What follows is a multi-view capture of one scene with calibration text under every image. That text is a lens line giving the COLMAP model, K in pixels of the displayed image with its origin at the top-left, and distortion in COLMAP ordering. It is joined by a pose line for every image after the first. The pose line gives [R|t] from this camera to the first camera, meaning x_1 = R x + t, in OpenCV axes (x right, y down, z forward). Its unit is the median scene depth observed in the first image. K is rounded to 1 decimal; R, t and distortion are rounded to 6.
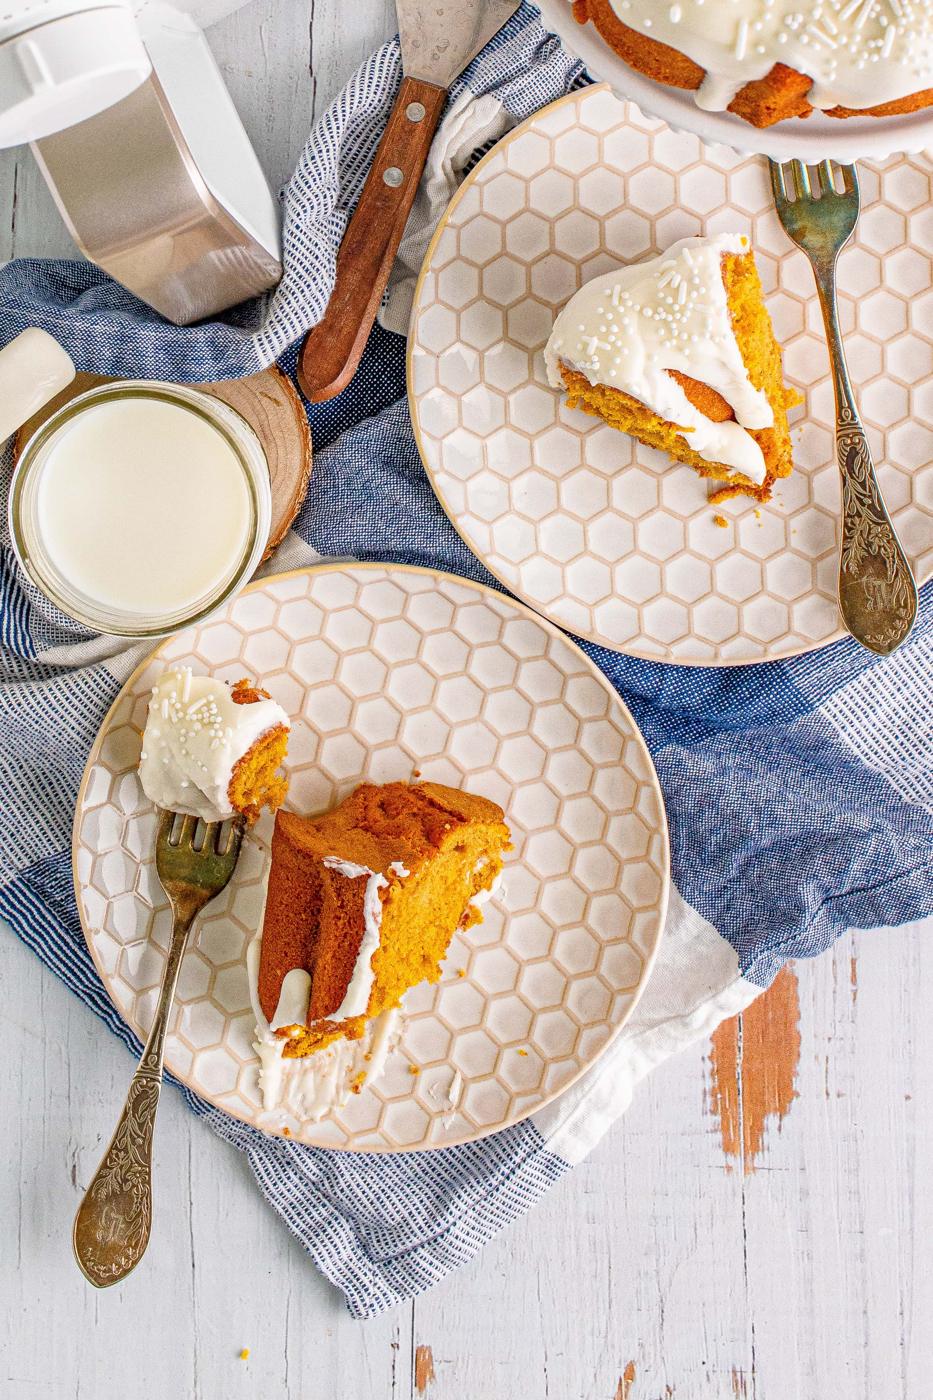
lens RADIAL K [[5242.9, 0, 466.5], [0, 5242.9, 700.0], [0, 0, 1]] dist [-0.081752, -1.481161]
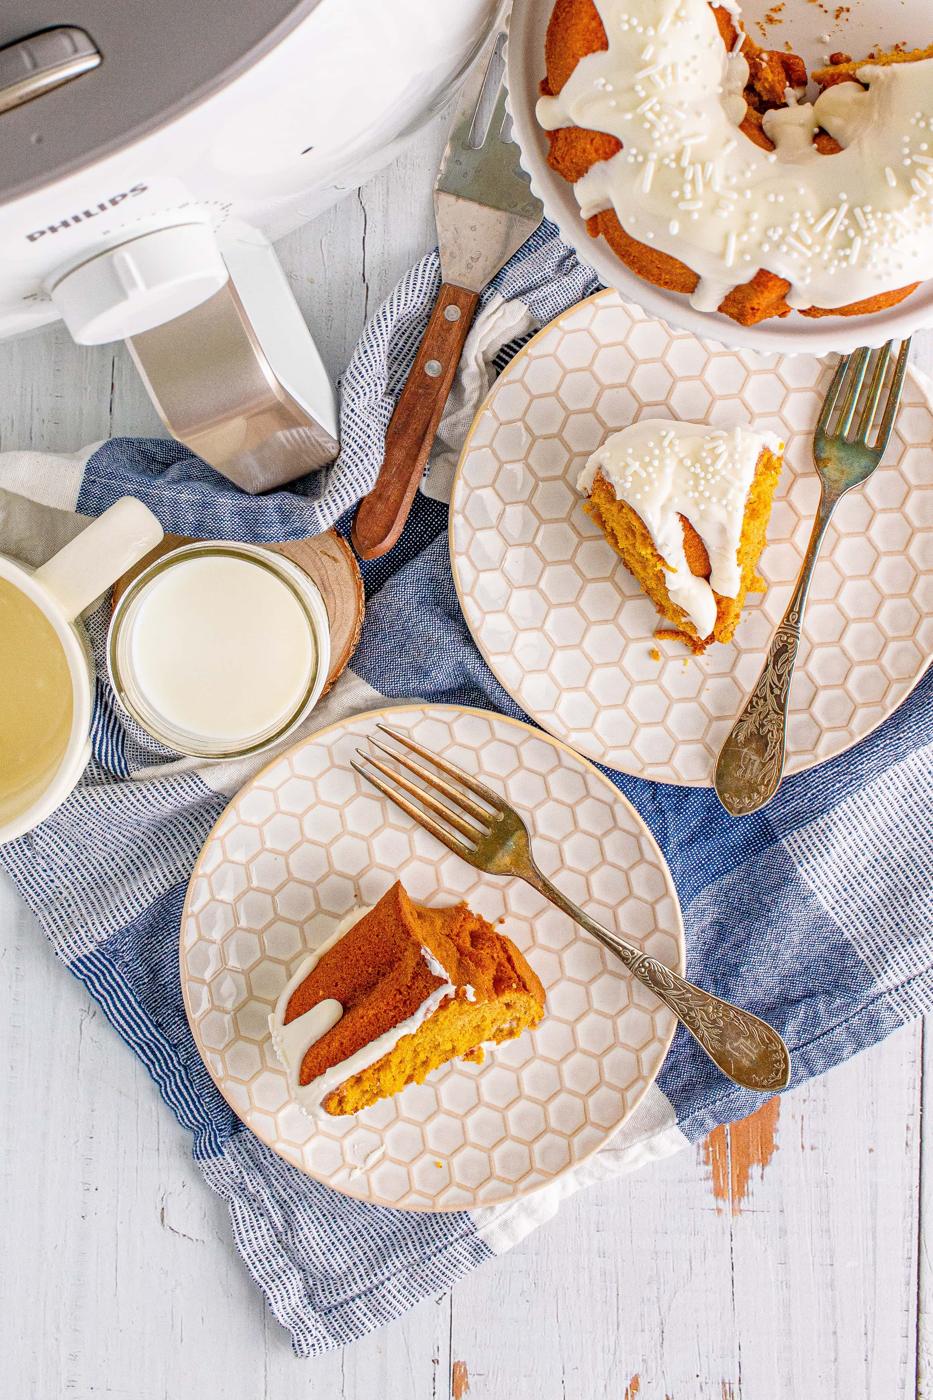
lens RADIAL K [[5242.9, 0, 466.5], [0, 5242.9, 700.0], [0, 0, 1]] dist [-0.081752, -1.481161]
pose [[0.999999, -0.000045, -0.001094, -0.005332], [0.000040, 0.999992, -0.004016, -0.020546], [0.001094, 0.004016, 0.999991, -0.176950]]
